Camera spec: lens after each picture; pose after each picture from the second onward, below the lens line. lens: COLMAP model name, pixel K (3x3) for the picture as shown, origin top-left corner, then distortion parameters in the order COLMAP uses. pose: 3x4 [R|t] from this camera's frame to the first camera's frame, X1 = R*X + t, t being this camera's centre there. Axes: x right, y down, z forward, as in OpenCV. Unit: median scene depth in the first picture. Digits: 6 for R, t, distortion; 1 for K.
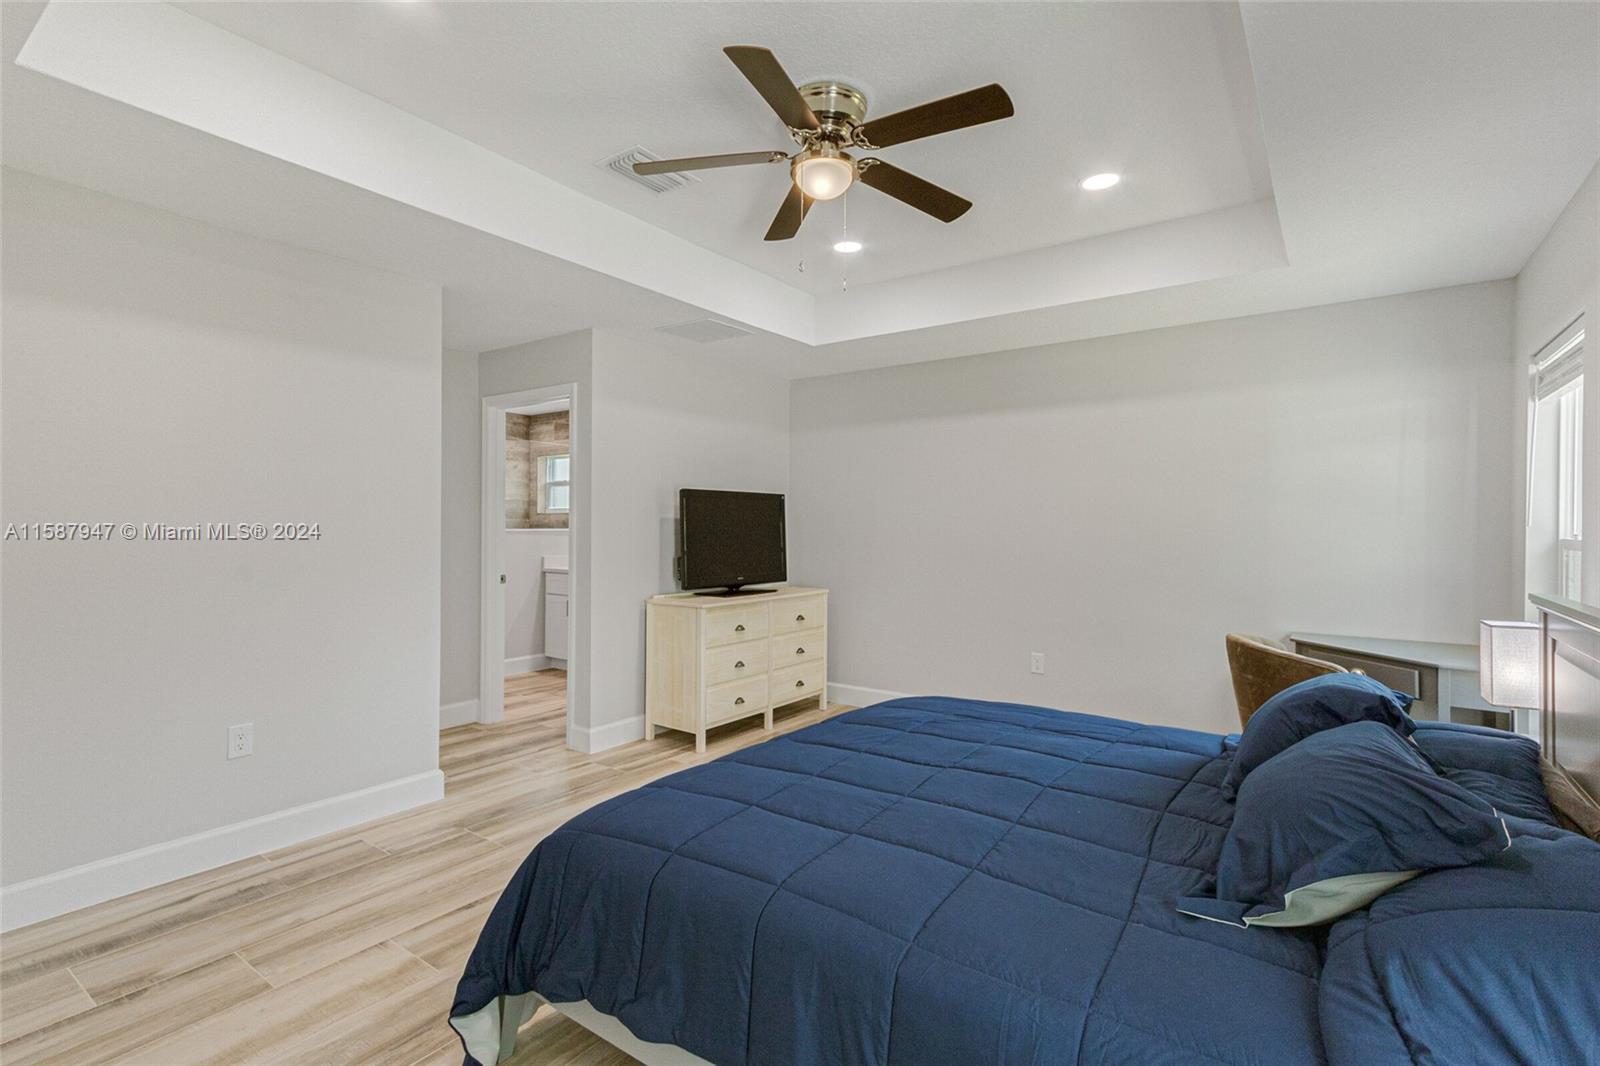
lens RADIAL K [[741.1, 0, 802.9], [0, 741.1, 530.3], [0, 0, 1]] dist [0.021251, 0.002016]
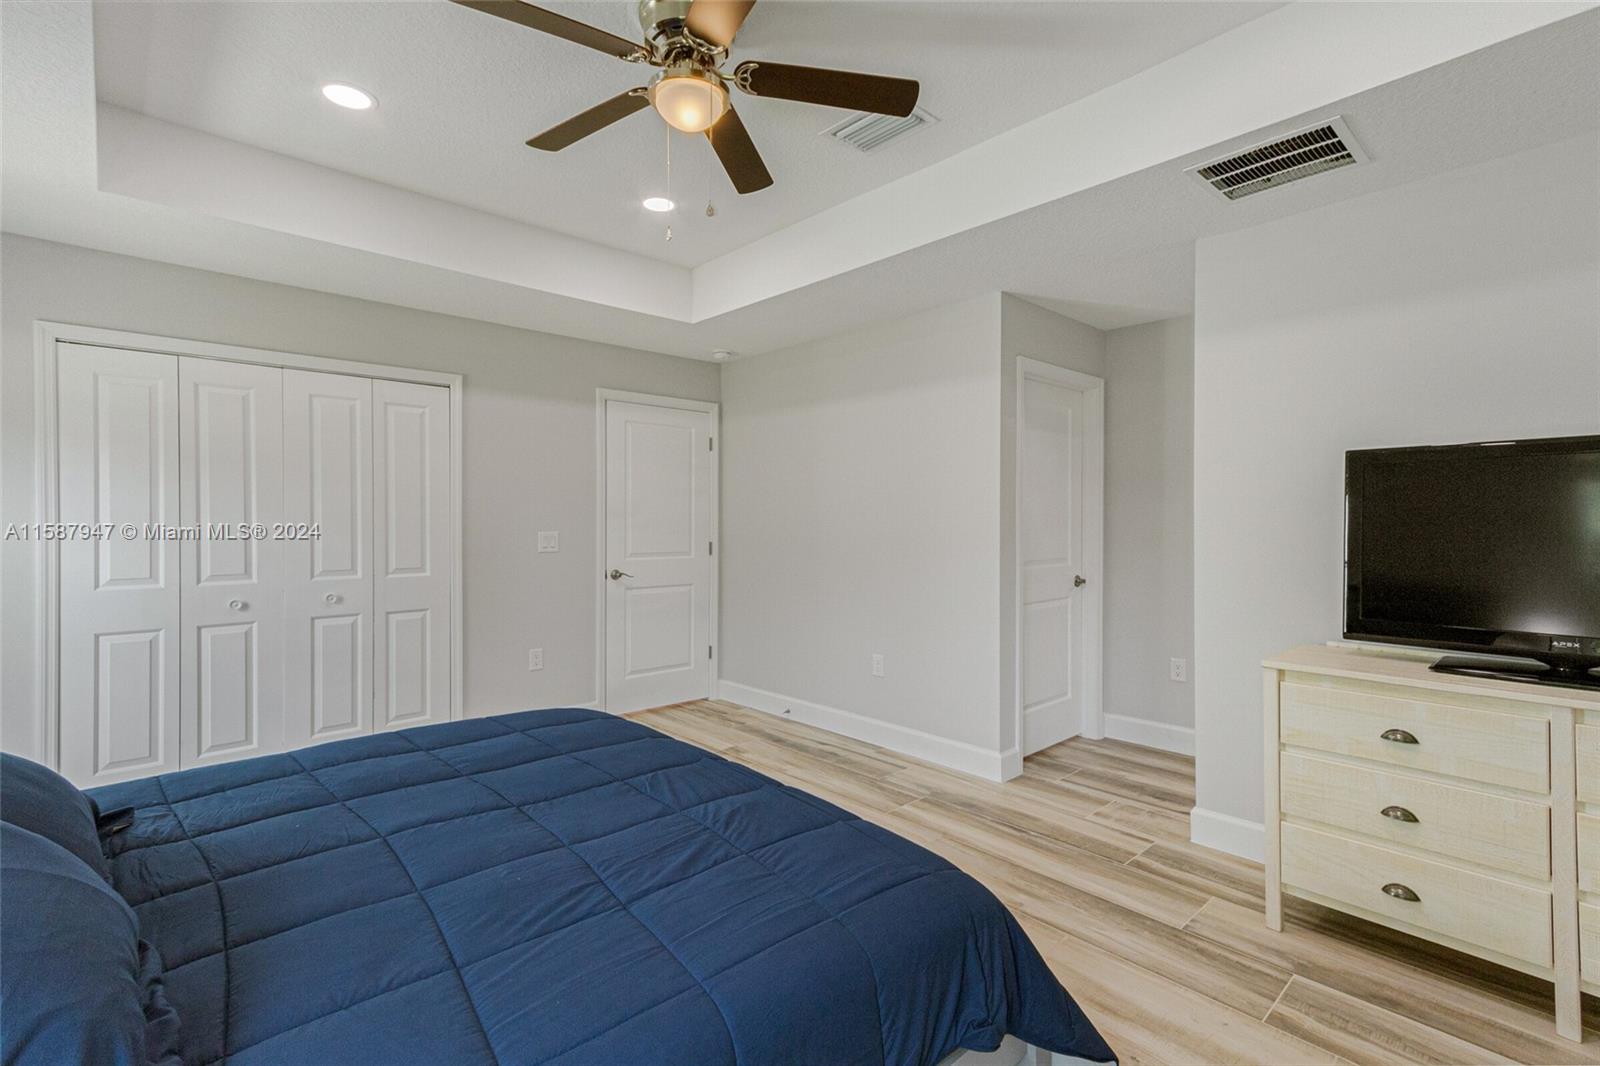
lens RADIAL K [[741.1, 0, 802.6], [0, 741.1, 527.9], [0, 0, 1]] dist [0.021251, 0.002016]
pose [[-0.213077, 0.000328, -0.977035, 0.583410], [-0.005045, 0.999986, 0.001436, 0.001760], [0.977022, 0.005235, -0.213073, 0.929524]]
